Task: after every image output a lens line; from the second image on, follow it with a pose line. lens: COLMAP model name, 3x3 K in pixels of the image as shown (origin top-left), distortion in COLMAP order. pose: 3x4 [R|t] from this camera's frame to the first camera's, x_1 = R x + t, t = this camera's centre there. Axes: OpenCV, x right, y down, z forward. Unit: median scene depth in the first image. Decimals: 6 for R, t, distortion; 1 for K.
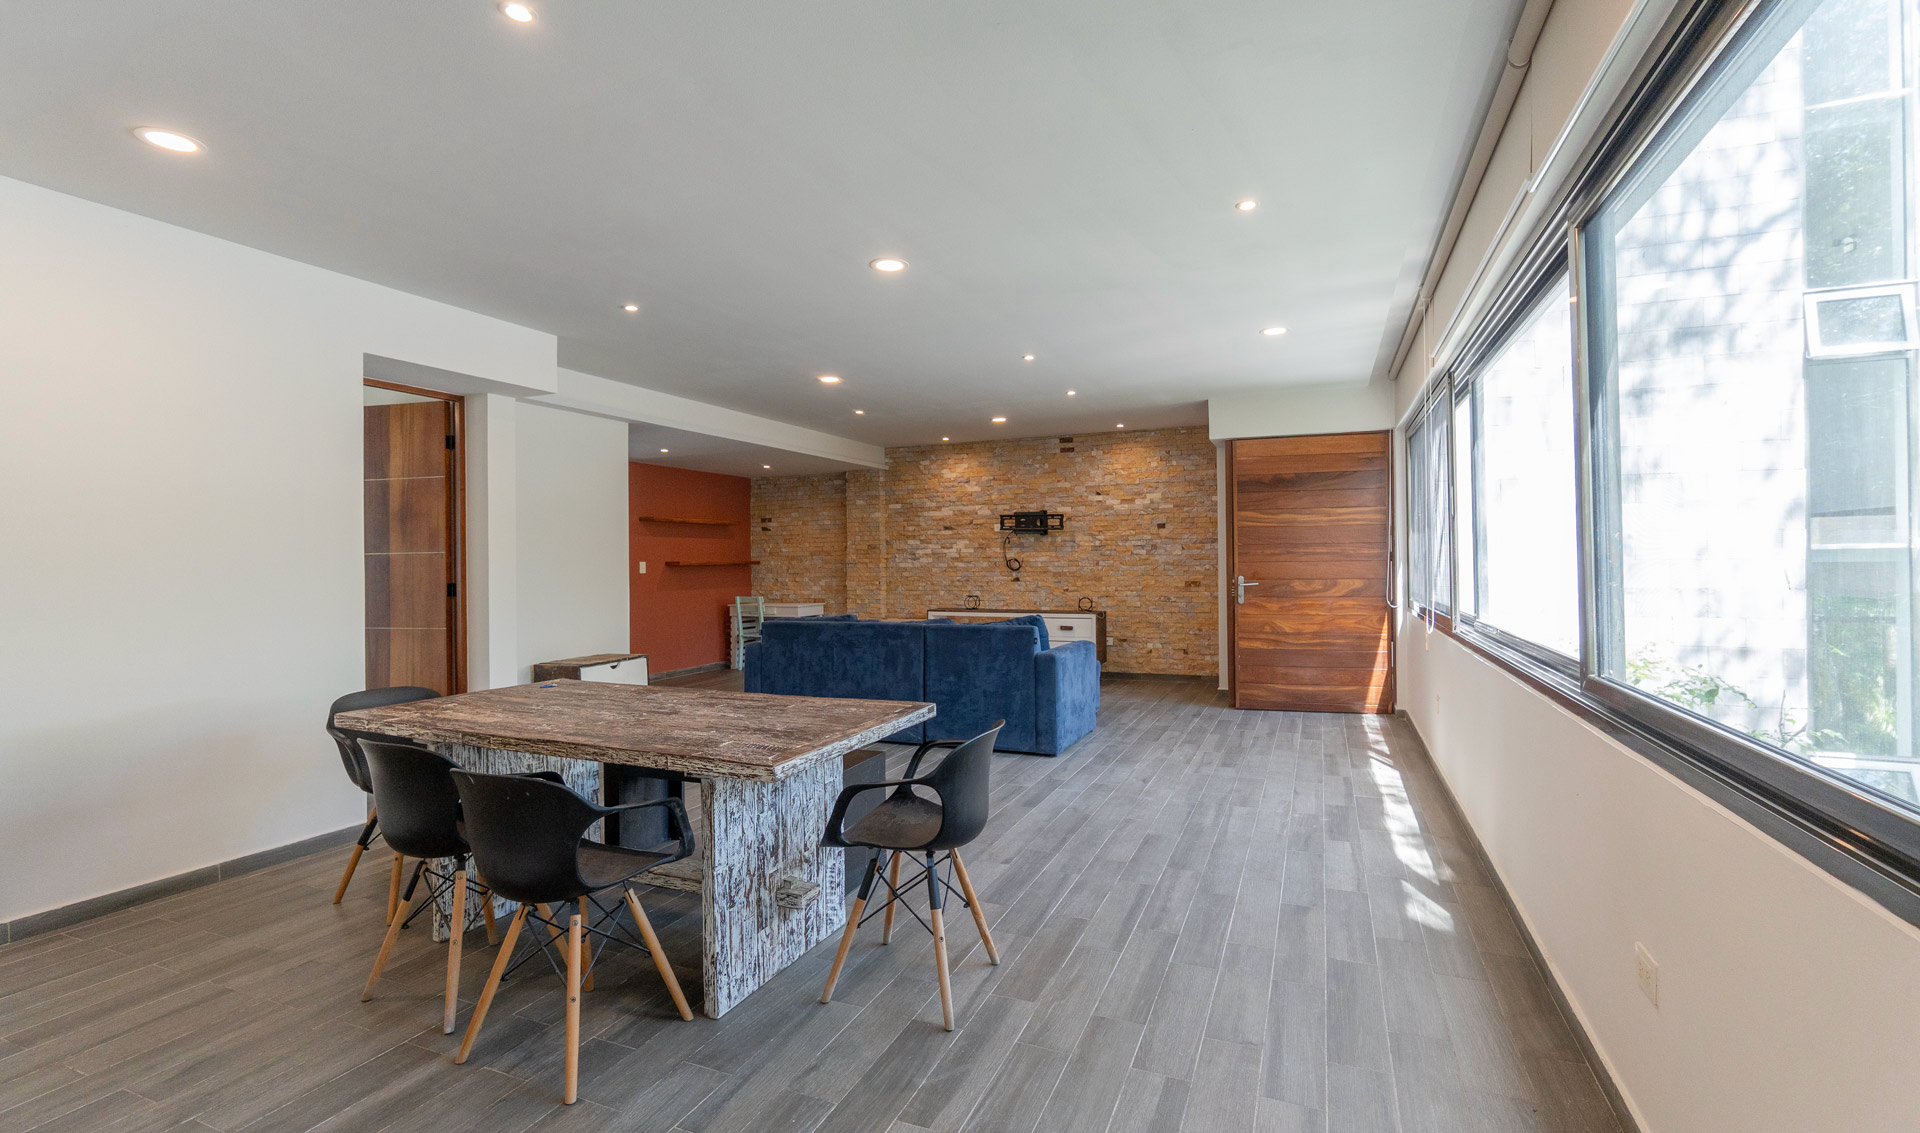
lens RADIAL K [[846.0, 0, 961.1], [0, 846.0, 560.0], [0, 0, 1]] dist [-0.000700, -0.000016]
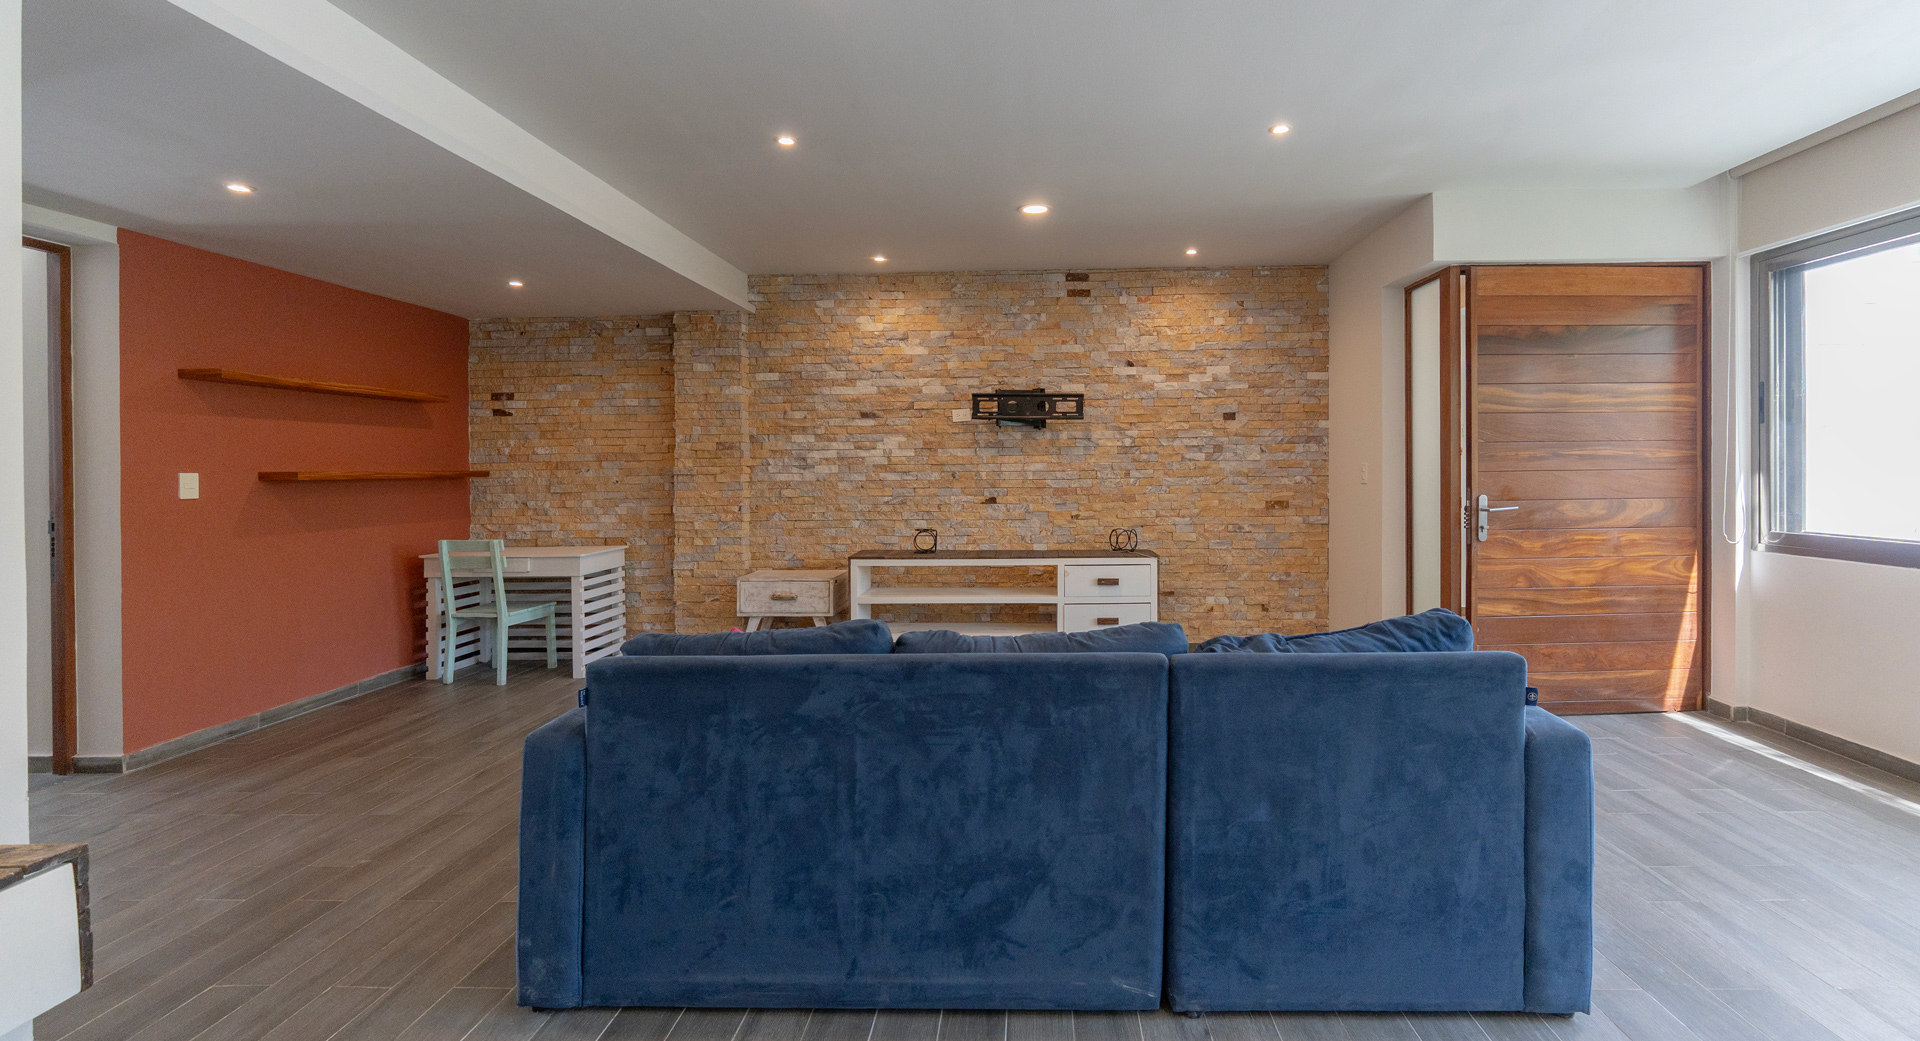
lens RADIAL K [[784.5, 0, 1004.4], [0, 784.5, 468.5], [0, 0, 1]] dist [-0.003464, -0.000188]
pose [[0.924725, 0.000581, 0.380636, -0.145861], [0.000371, 0.999997, -0.002428, 0.001303], [-0.380636, 0.002386, 0.924722, 0.481953]]
